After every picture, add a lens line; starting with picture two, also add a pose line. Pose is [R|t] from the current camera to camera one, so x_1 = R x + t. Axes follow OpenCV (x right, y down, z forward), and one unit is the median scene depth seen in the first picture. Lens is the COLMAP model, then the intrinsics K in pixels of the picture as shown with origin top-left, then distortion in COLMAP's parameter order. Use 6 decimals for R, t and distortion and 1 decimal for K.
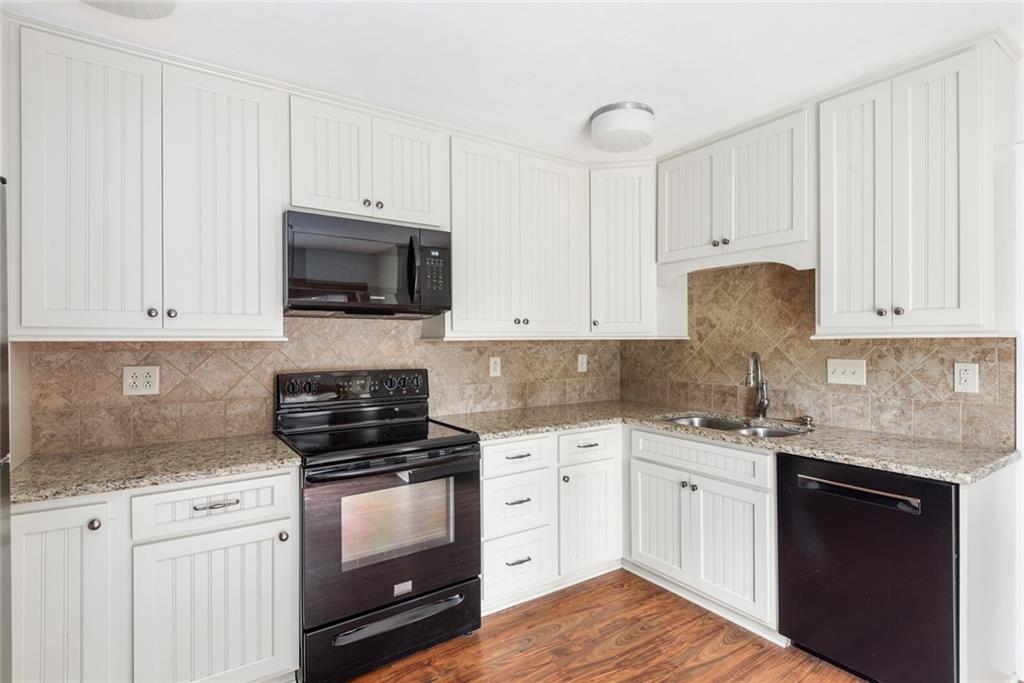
lens RADIAL K [[513.0, 0, 510.9], [0, 513.0, 339.6], [0, 0, 1]] dist [-0.002524, -0.000309]
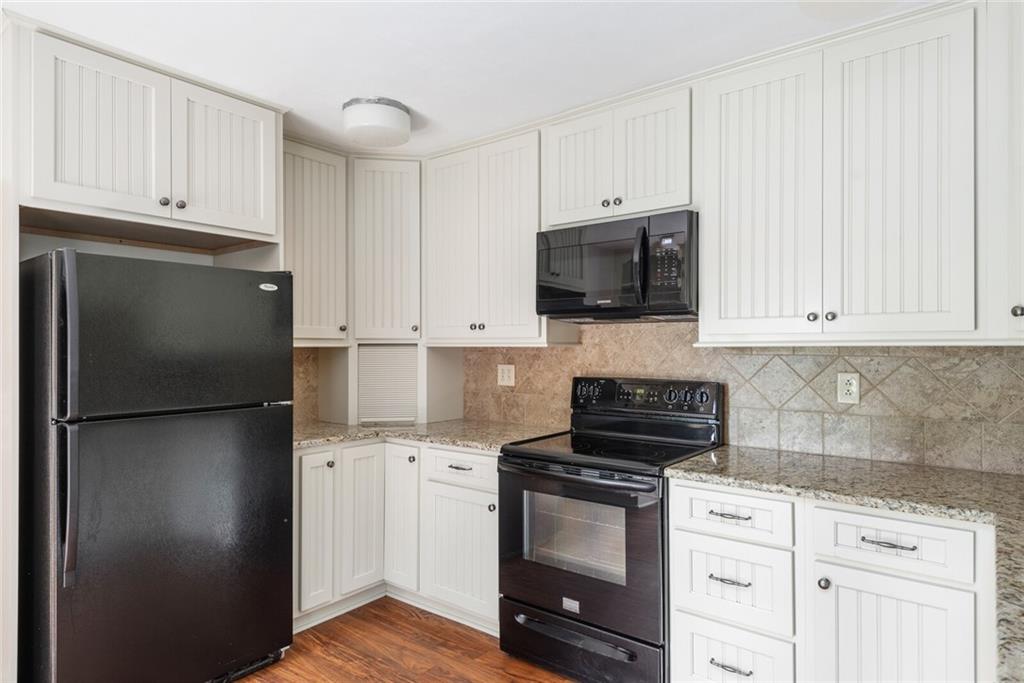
lens RADIAL K [[595.9, 0, 509.7], [0, 595.9, 340.3], [0, 0, 1]] dist [0.023992, -0.000371]
pose [[0.285295, -0.006895, -0.958415, 0.687119], [0.001223, 0.999976, -0.006830, -0.002099], [0.958439, 0.000776, 0.285296, 0.472229]]
